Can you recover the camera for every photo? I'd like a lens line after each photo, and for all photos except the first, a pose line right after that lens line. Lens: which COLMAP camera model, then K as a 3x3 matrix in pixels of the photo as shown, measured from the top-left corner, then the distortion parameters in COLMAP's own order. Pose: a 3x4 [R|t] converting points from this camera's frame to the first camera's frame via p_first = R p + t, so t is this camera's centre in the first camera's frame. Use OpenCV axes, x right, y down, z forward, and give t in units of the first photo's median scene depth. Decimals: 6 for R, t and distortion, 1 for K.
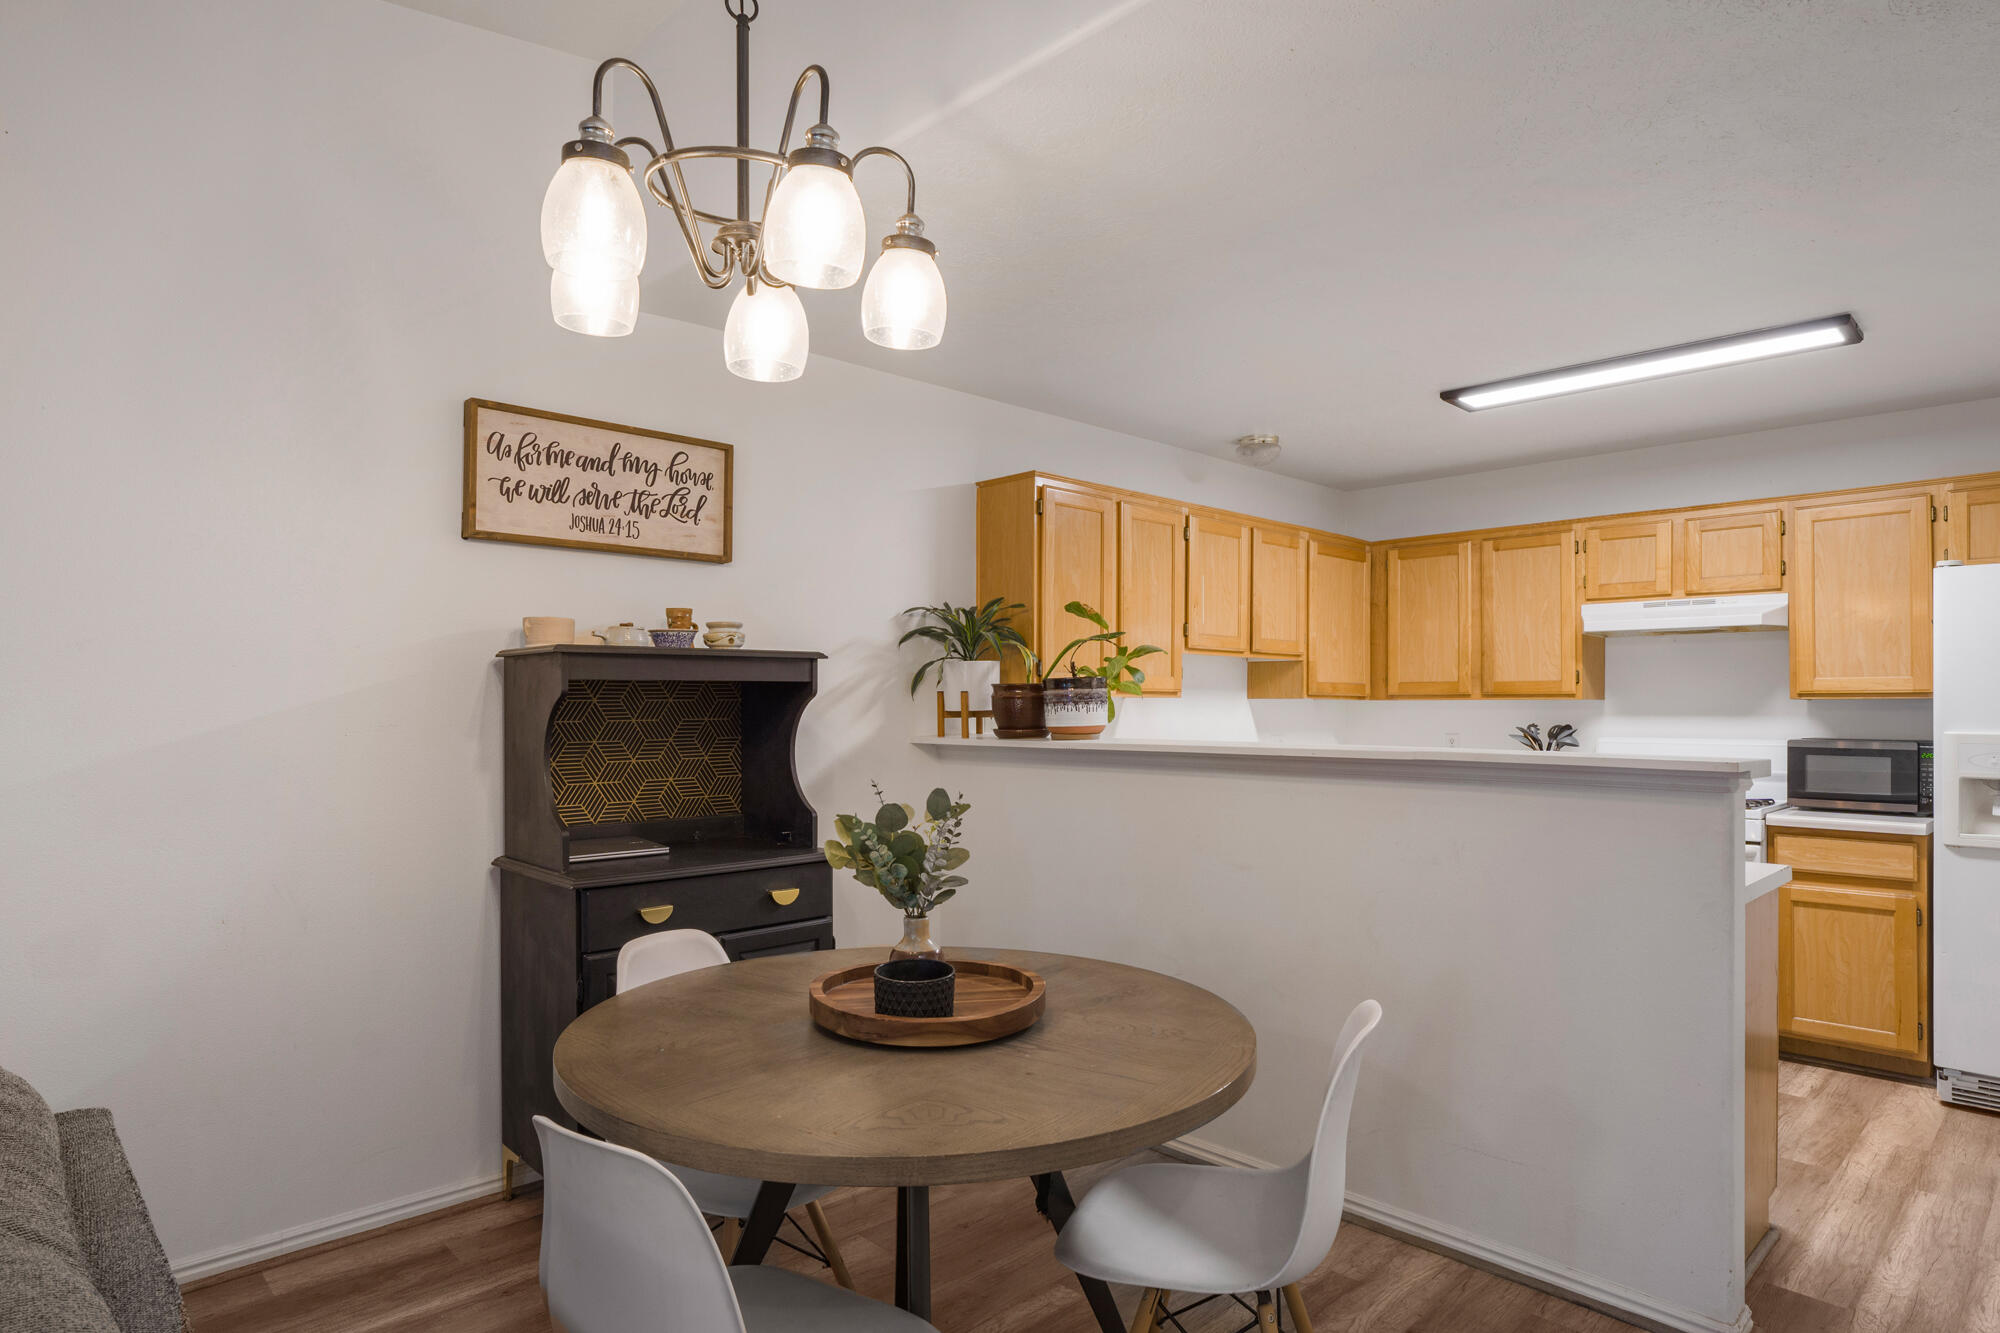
lens RADIAL K [[1111.1, 0, 997.2], [0, 1111.1, 696.9], [0, 0, 1]] dist [-0.043291, 0.023857]
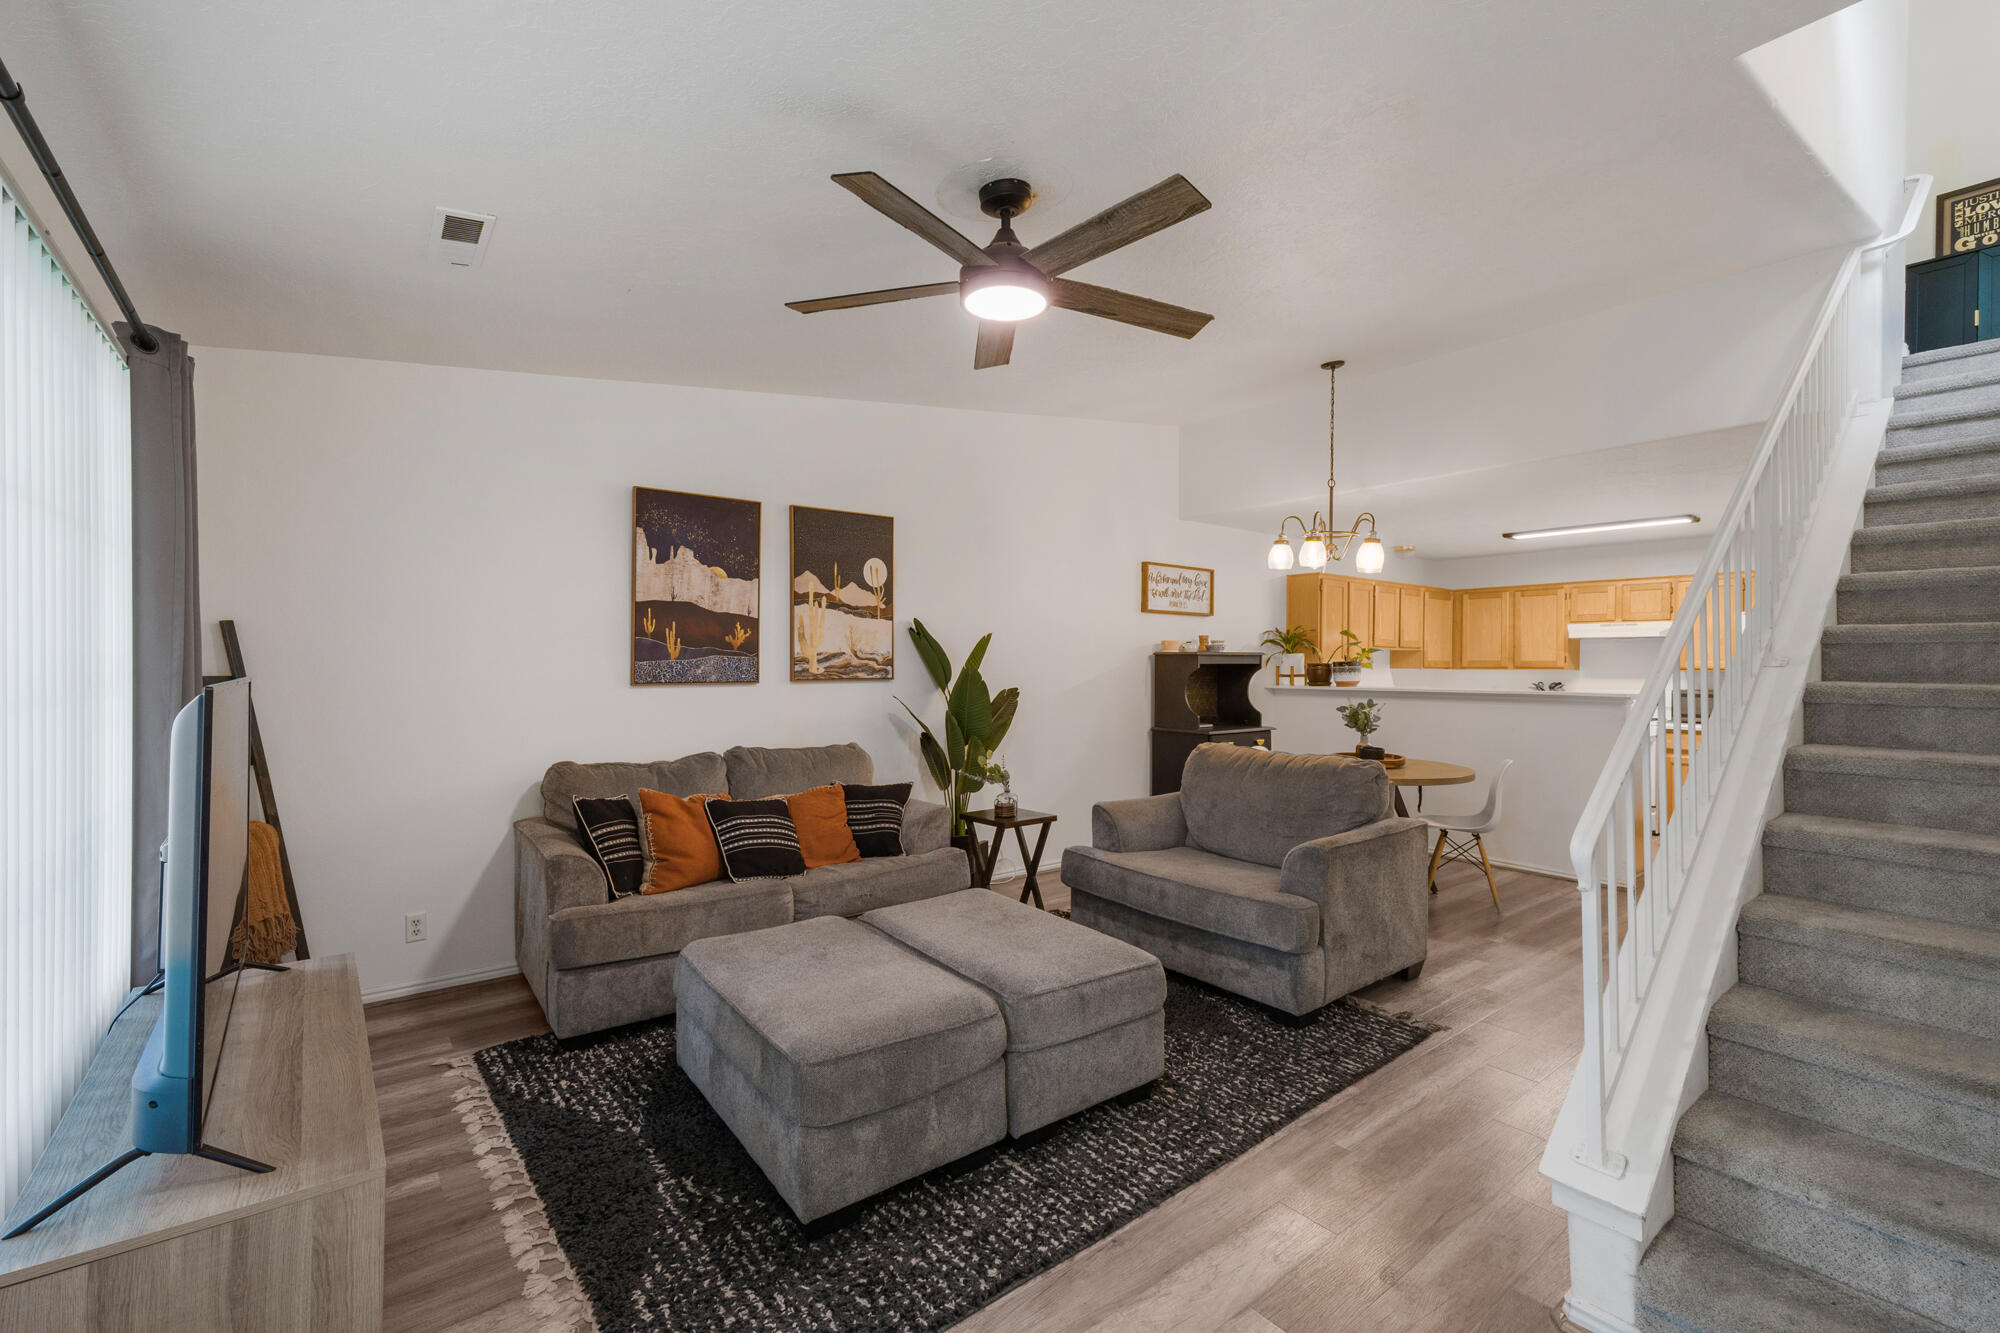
lens RADIAL K [[848.2, 0, 1000.0], [0, 848.2, 666.5], [0, 0, 1]] dist [0.012063, 0.000199]
pose [[0.995673, 0.005241, -0.092780, -0.459673], [-0.004434, 0.999951, 0.008900, -0.016575], [0.092822, -0.008450, 0.995647, -0.837658]]
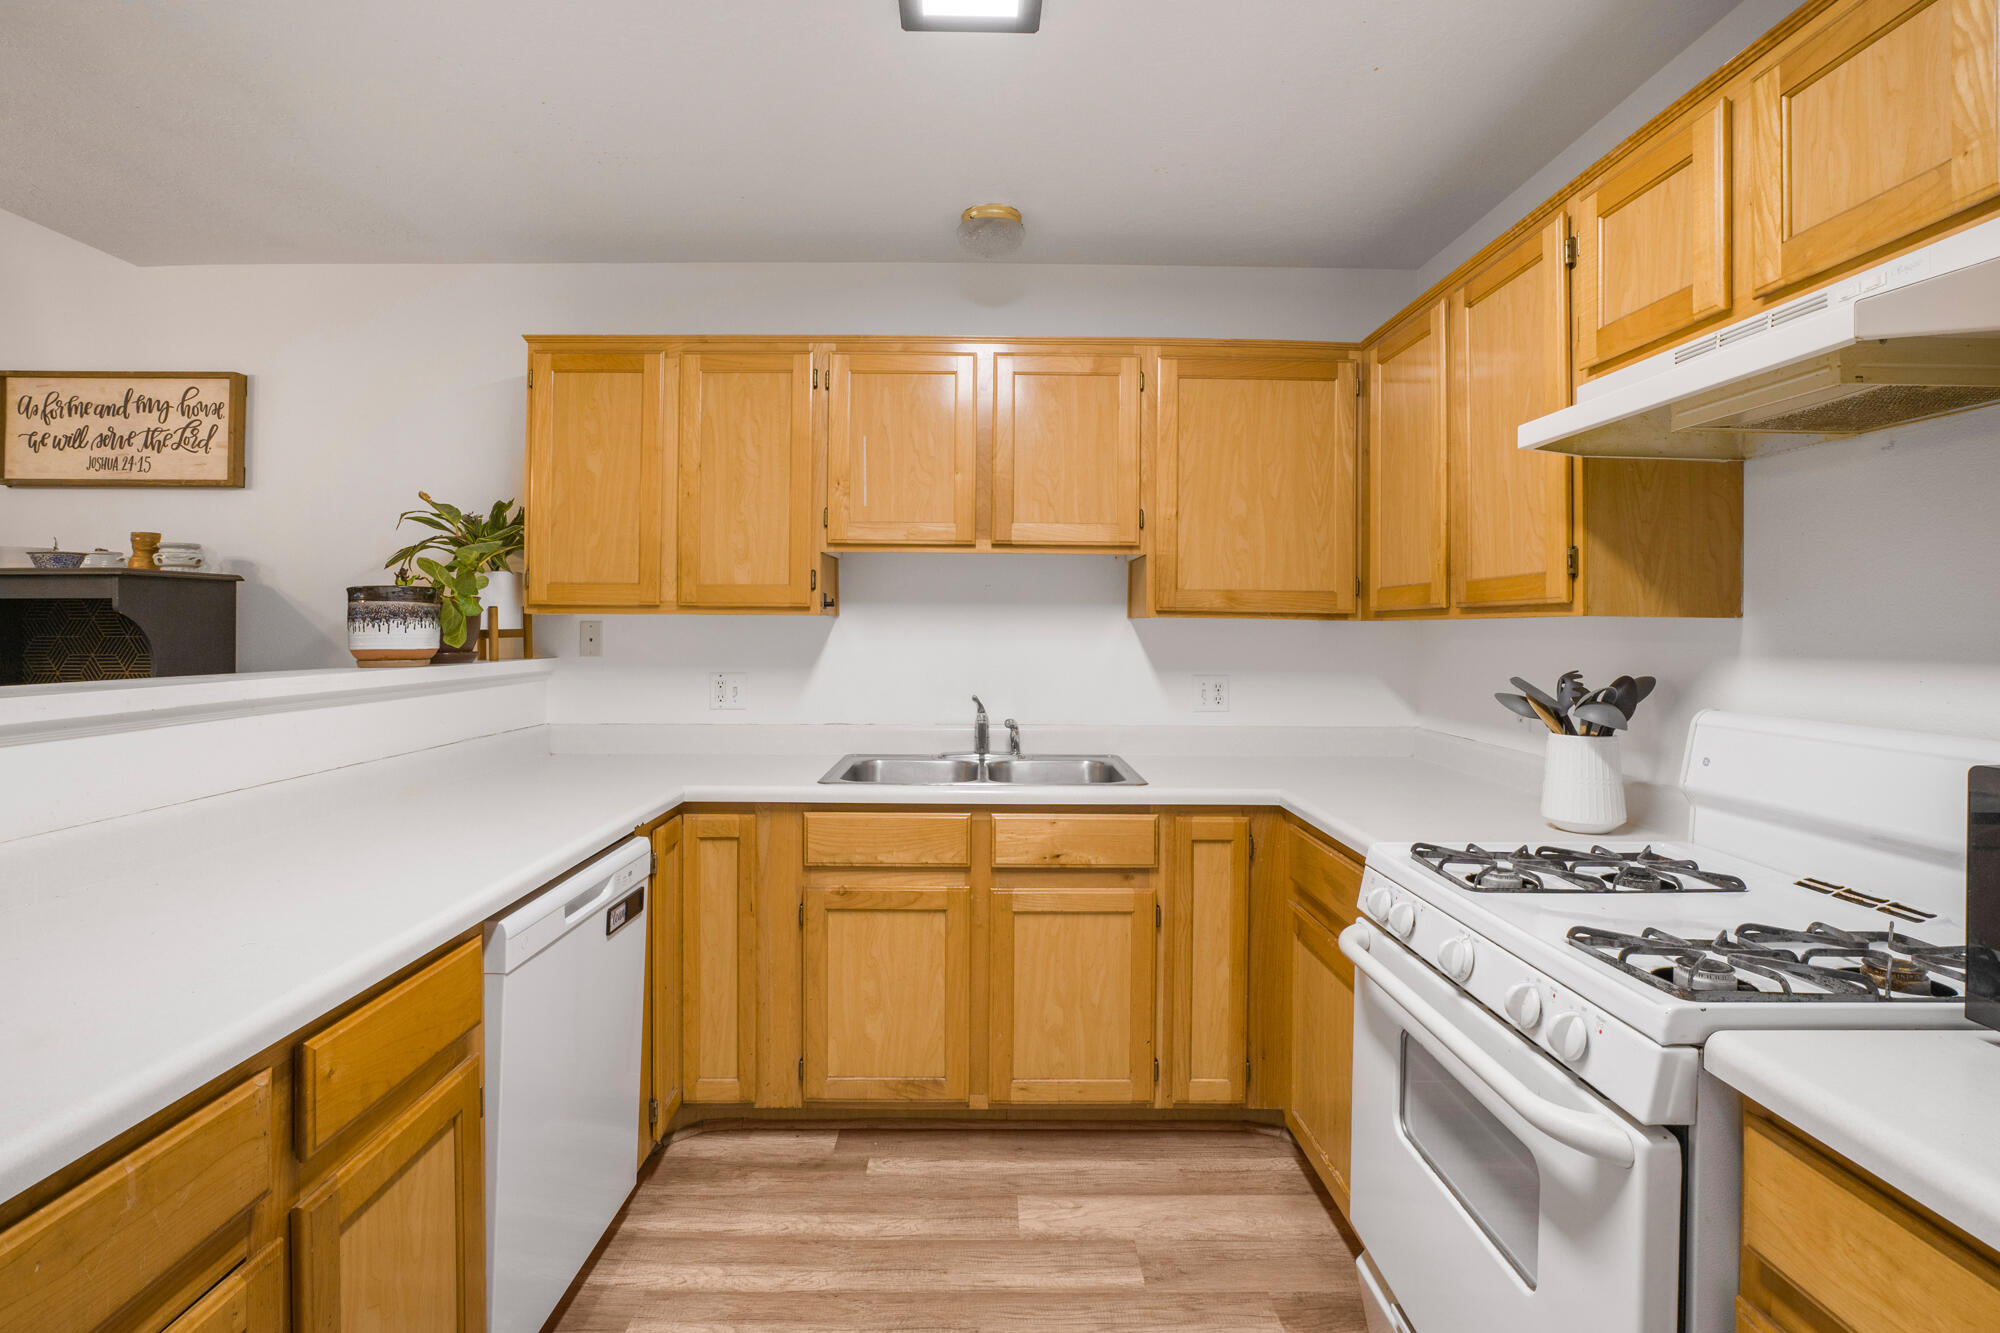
lens RADIAL K [[950.0, 0, 997.7], [0, 950.0, 629.1], [0, 0, 1]] dist [-0.039114, 0.013728]
pose [[0.730721, 0.005036, -0.682658, 0.737858], [-0.000461, 0.999976, 0.006883, 0.005680], [0.682676, -0.004715, 0.730706, 0.714686]]
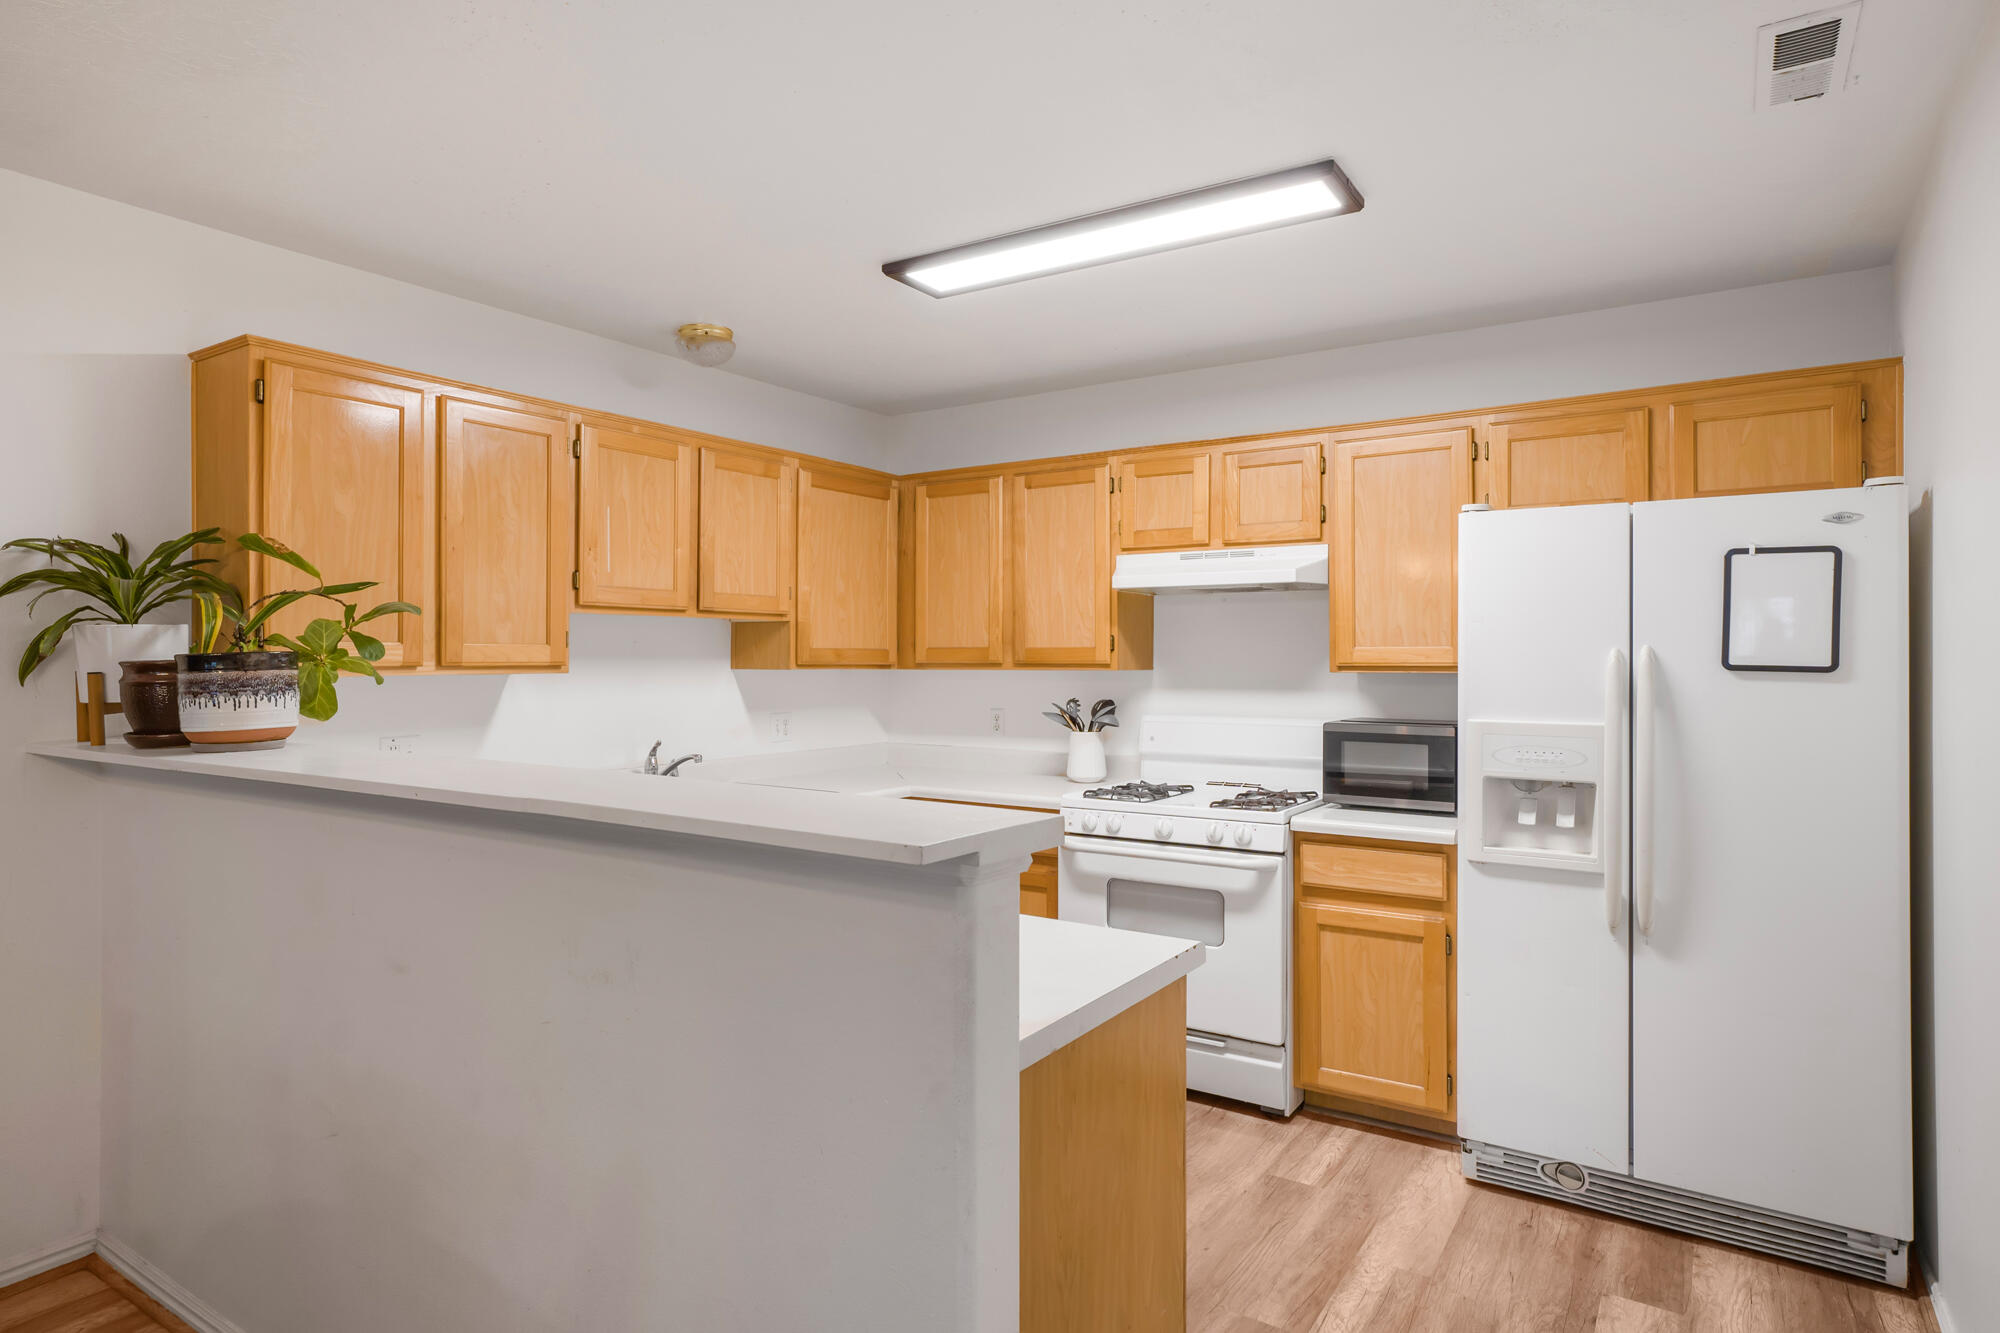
lens RADIAL K [[1099.6, 0, 999.5], [0, 1099.6, 655.7], [0, 0, 1]] dist [-0.018601, 0.032730]
pose [[0.975898, -0.001580, 0.218223, 0.320924], [-0.000137, 0.999969, 0.007852, -0.018458], [-0.218229, -0.007693, 0.975867, 0.260472]]
